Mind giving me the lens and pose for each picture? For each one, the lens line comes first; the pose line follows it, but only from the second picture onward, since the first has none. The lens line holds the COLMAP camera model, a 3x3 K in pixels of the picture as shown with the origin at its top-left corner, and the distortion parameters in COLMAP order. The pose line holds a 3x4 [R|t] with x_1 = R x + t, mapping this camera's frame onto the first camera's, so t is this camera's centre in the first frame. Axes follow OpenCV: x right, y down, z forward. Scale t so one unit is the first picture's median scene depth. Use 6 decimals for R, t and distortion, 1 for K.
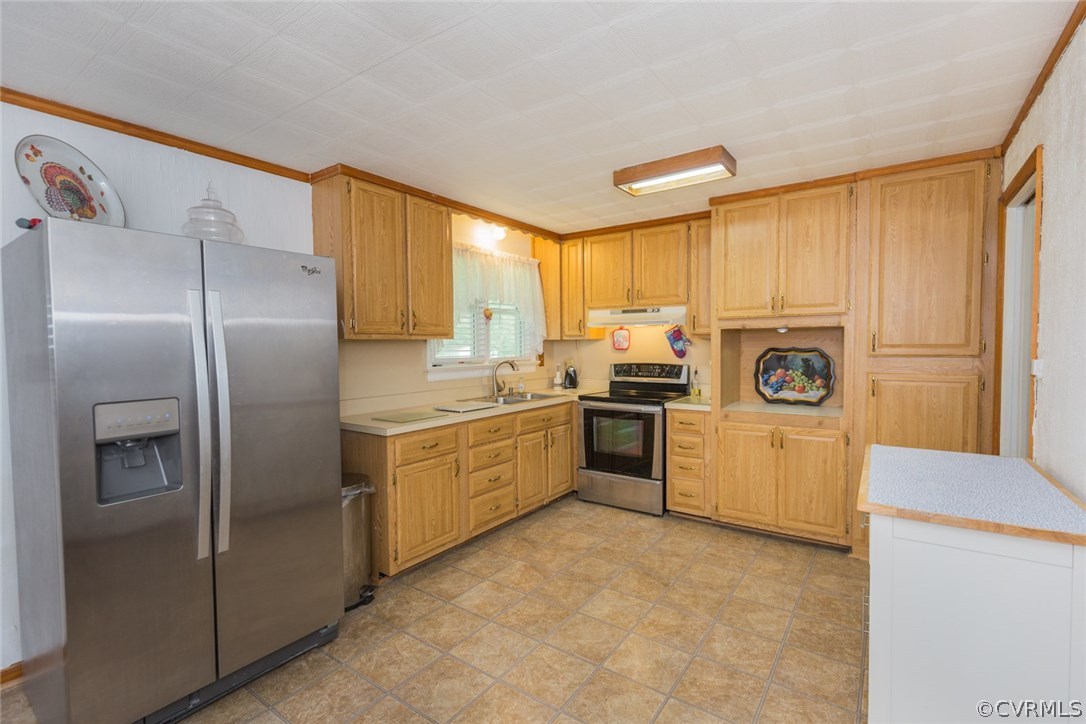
lens RADIAL K [[484.8, 0, 547.5], [0, 484.8, 363.1], [0, 0, 1]] dist [0.014981, -0.005634]
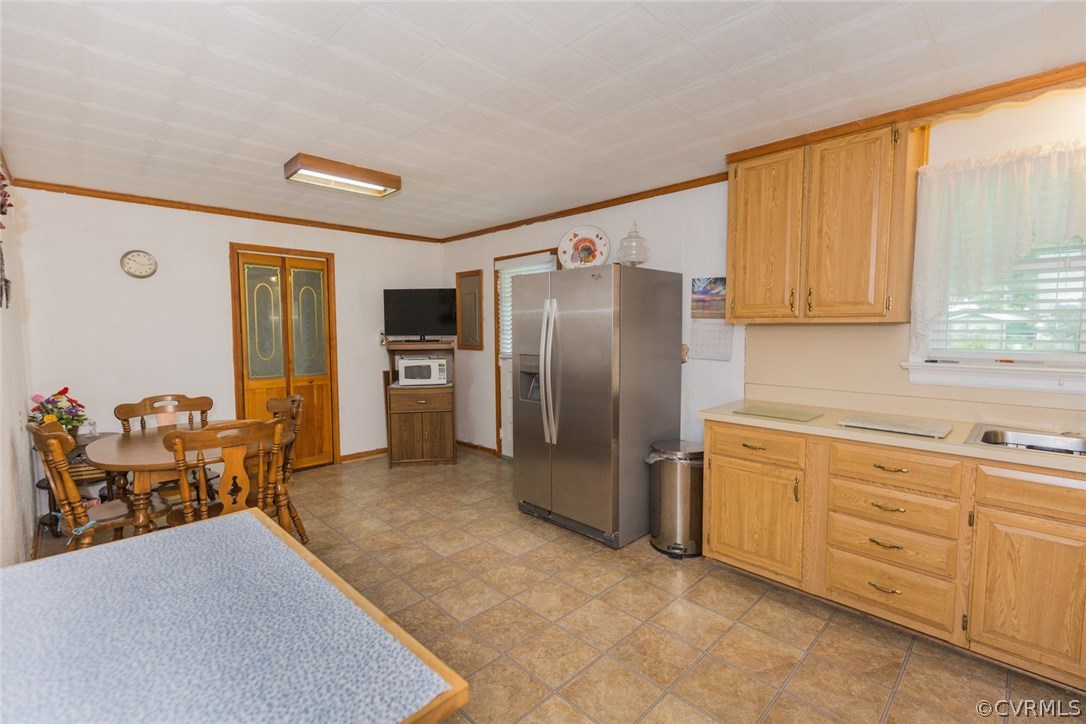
lens RADIAL K [[489.6, 0, 556.8], [0, 489.6, 363.2], [0, 0, 1]] dist [0.003770, -0.000127]
pose [[-0.157476, 0.081953, -0.984116, 0.577662], [-0.037147, 0.995354, 0.088833, -0.037224], [0.986824, 0.050546, -0.153700, 0.677787]]
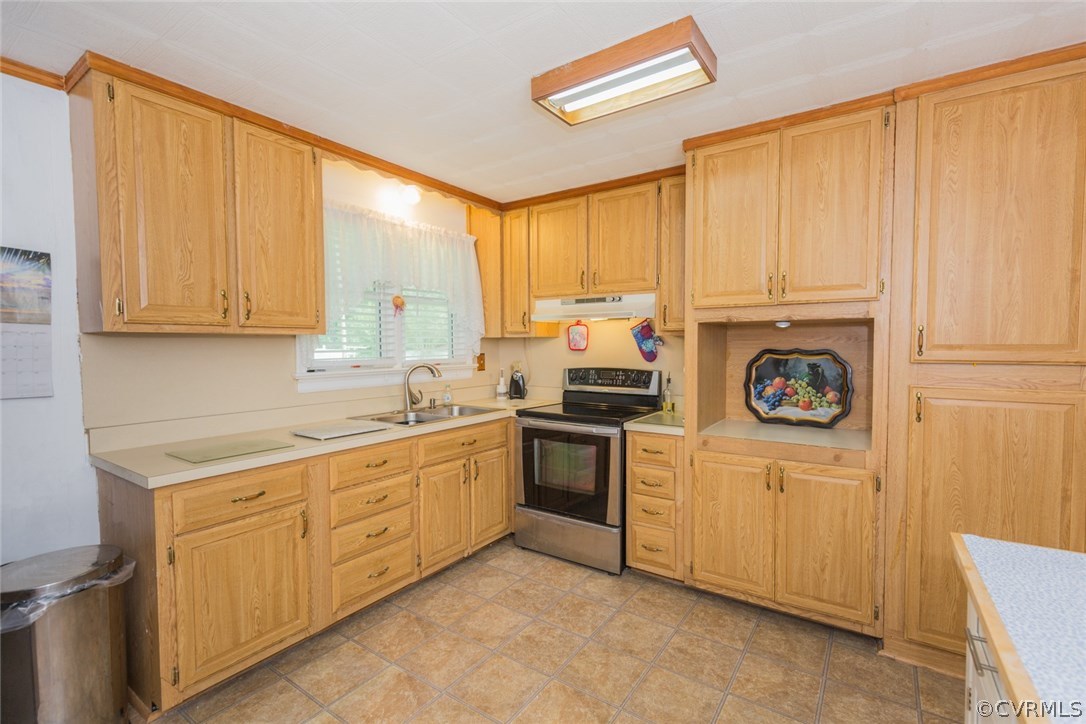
lens RADIAL K [[484.8, 0, 547.5], [0, 484.8, 363.1], [0, 0, 1]] dist [0.014981, -0.005634]
pose [[0.999889, 0.005118, 0.013983, 0.129602], [-0.005116, 0.999987, -0.000160, -0.009267], [-0.013983, 0.000088, 0.999902, 0.295985]]
